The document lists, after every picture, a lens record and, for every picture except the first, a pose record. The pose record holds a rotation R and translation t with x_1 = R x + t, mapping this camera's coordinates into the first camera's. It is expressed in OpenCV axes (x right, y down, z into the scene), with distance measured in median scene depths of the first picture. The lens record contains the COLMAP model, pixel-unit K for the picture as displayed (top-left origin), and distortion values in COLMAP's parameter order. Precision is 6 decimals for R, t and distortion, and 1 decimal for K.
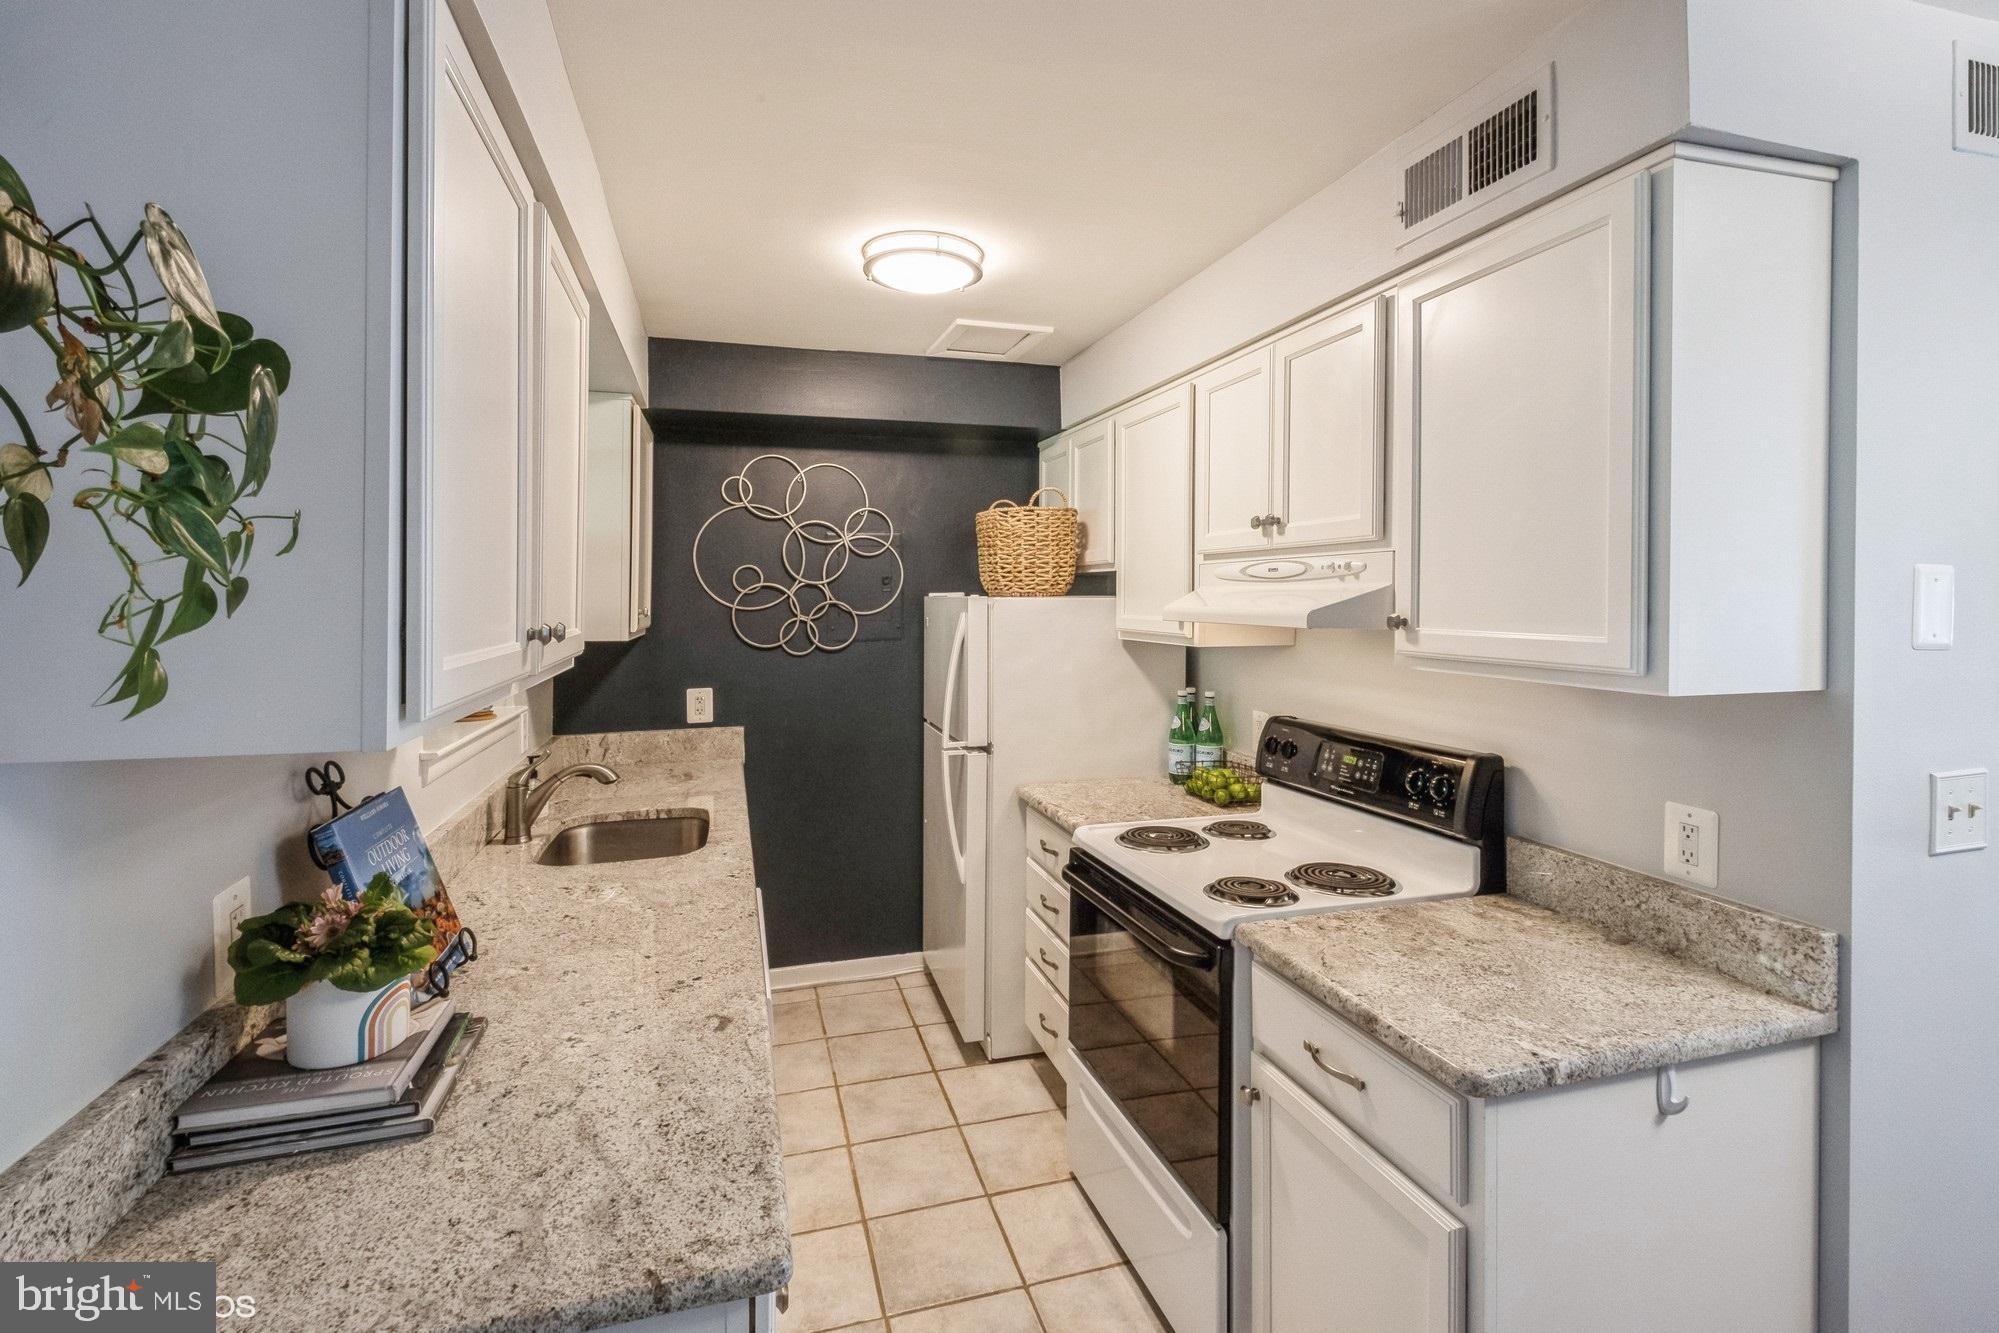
lens RADIAL K [[904.3, 0, 1053.7], [0, 904.3, 604.4], [0, 0, 1]] dist [0.005141, -0.004105]
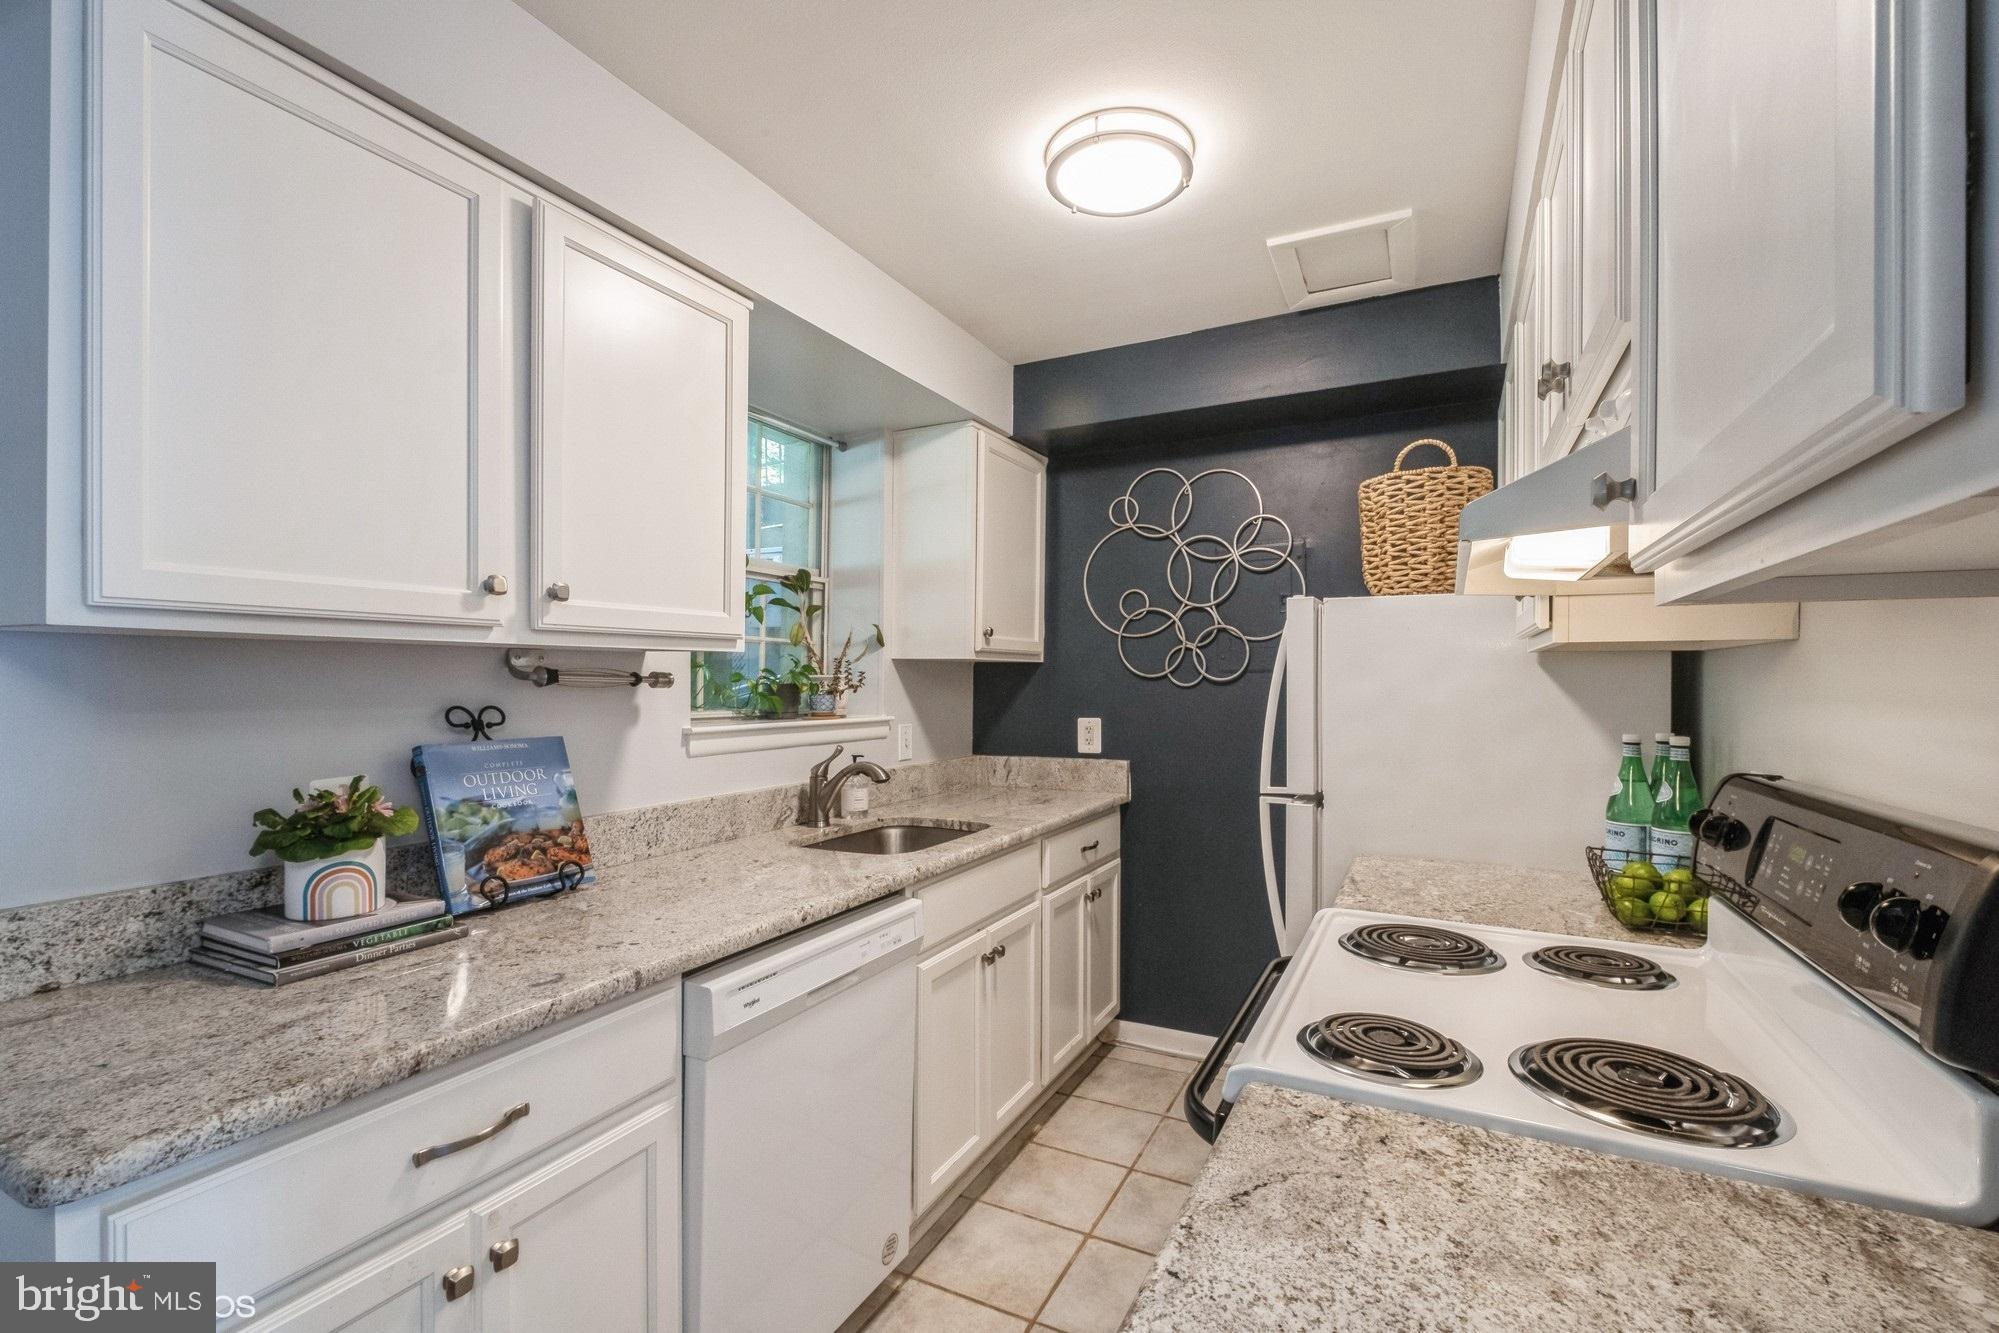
lens RADIAL K [[904.3, 0, 1017.5], [0, 904.3, 680.6], [0, 0, 1]] dist [0.005141, -0.004105]
pose [[0.706840, 0.001162, -0.707372, 0.269949], [-0.005040, 0.999982, -0.003394, 0.061494], [0.707355, 0.005964, 0.706833, 0.279330]]
